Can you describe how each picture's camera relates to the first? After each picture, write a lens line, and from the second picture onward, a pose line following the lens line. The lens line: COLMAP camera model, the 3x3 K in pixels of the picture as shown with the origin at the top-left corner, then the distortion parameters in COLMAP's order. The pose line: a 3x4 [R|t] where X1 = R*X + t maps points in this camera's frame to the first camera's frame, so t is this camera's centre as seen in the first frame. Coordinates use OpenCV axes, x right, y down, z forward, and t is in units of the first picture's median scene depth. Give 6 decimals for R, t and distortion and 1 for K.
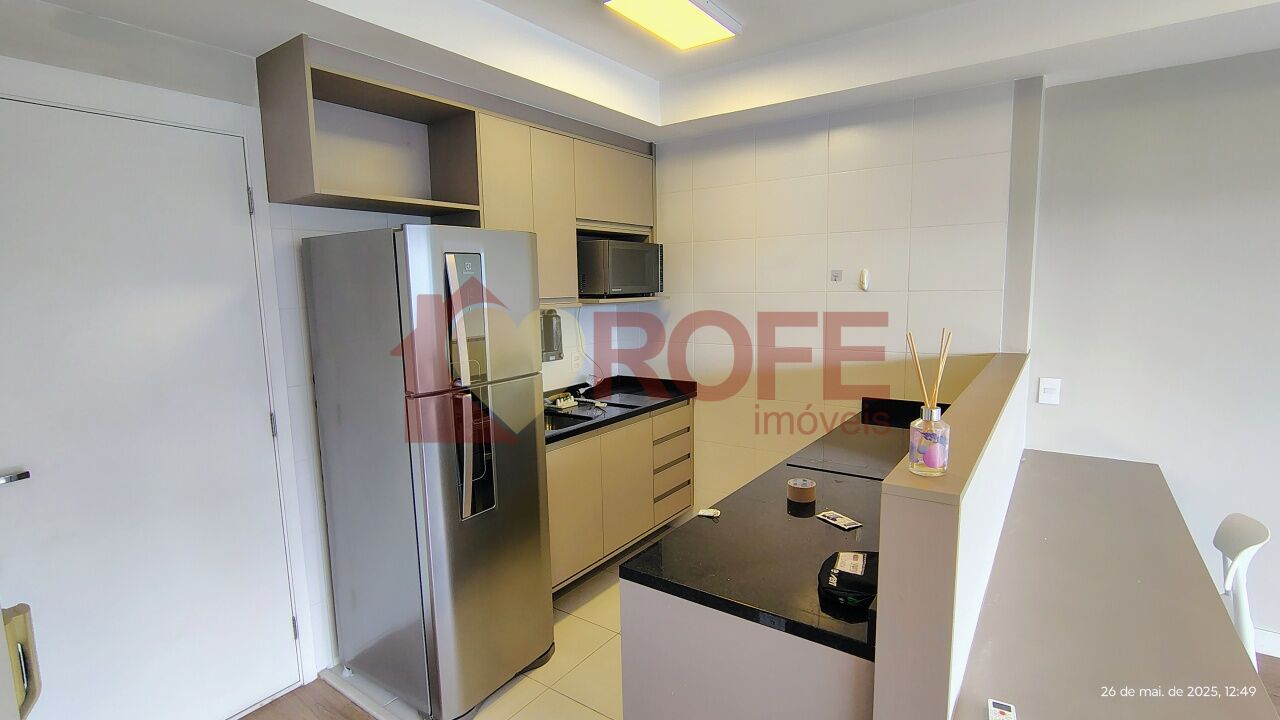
lens RADIAL K [[602.0, 0, 635.5], [0, 602.0, 354.4], [0, 0, 1]] dist [-0.001005, 0.000949]
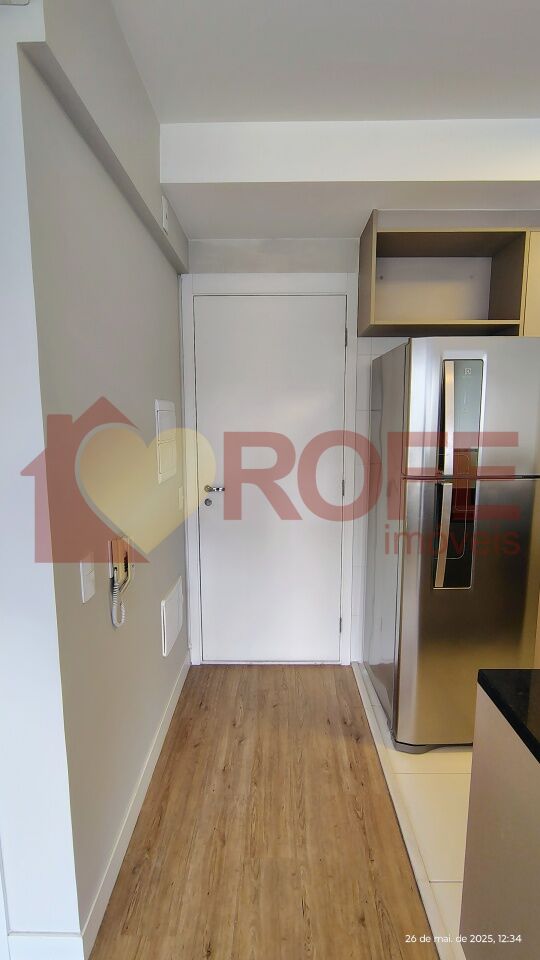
lens RADIAL K [[451.5, 0, 268.7], [0, 451.5, 470.9], [0, 0, 1]] dist [-0.001005, 0.000949]
pose [[0.572233, 0.120287, -0.811222, 0.178285], [-0.111365, 0.991419, 0.068450, 0.018300], [0.812494, 0.051172, 0.580719, 0.174054]]
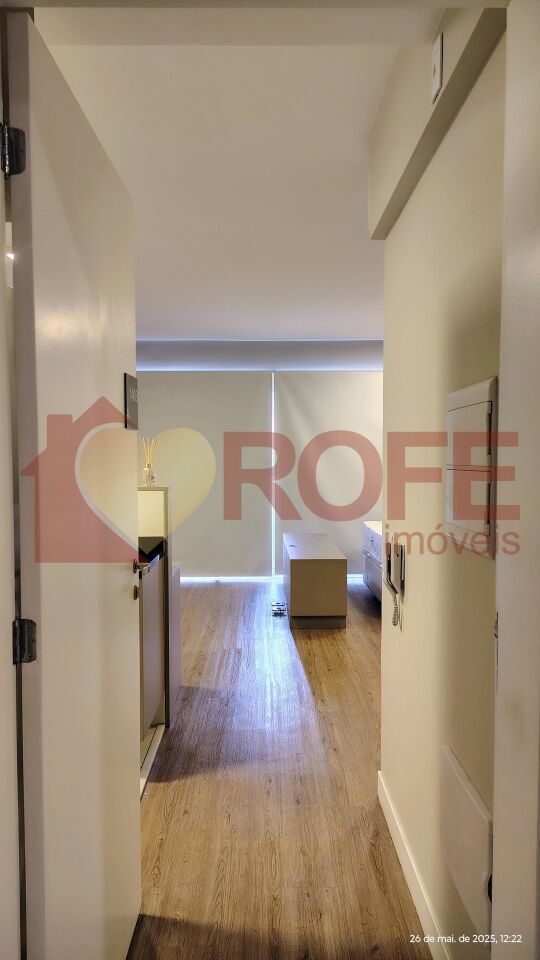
lens RADIAL K [[652.5, 0, 270.3], [0, 652.5, 485.7], [0, 0, 1]] dist [-0.010790, -0.009000]
pose [[-0.594247, -0.015422, 0.804135, -0.979703], [0.110981, 0.988680, 0.100975, -0.020684], [-0.796589, 0.149247, -0.585808, 0.990767]]
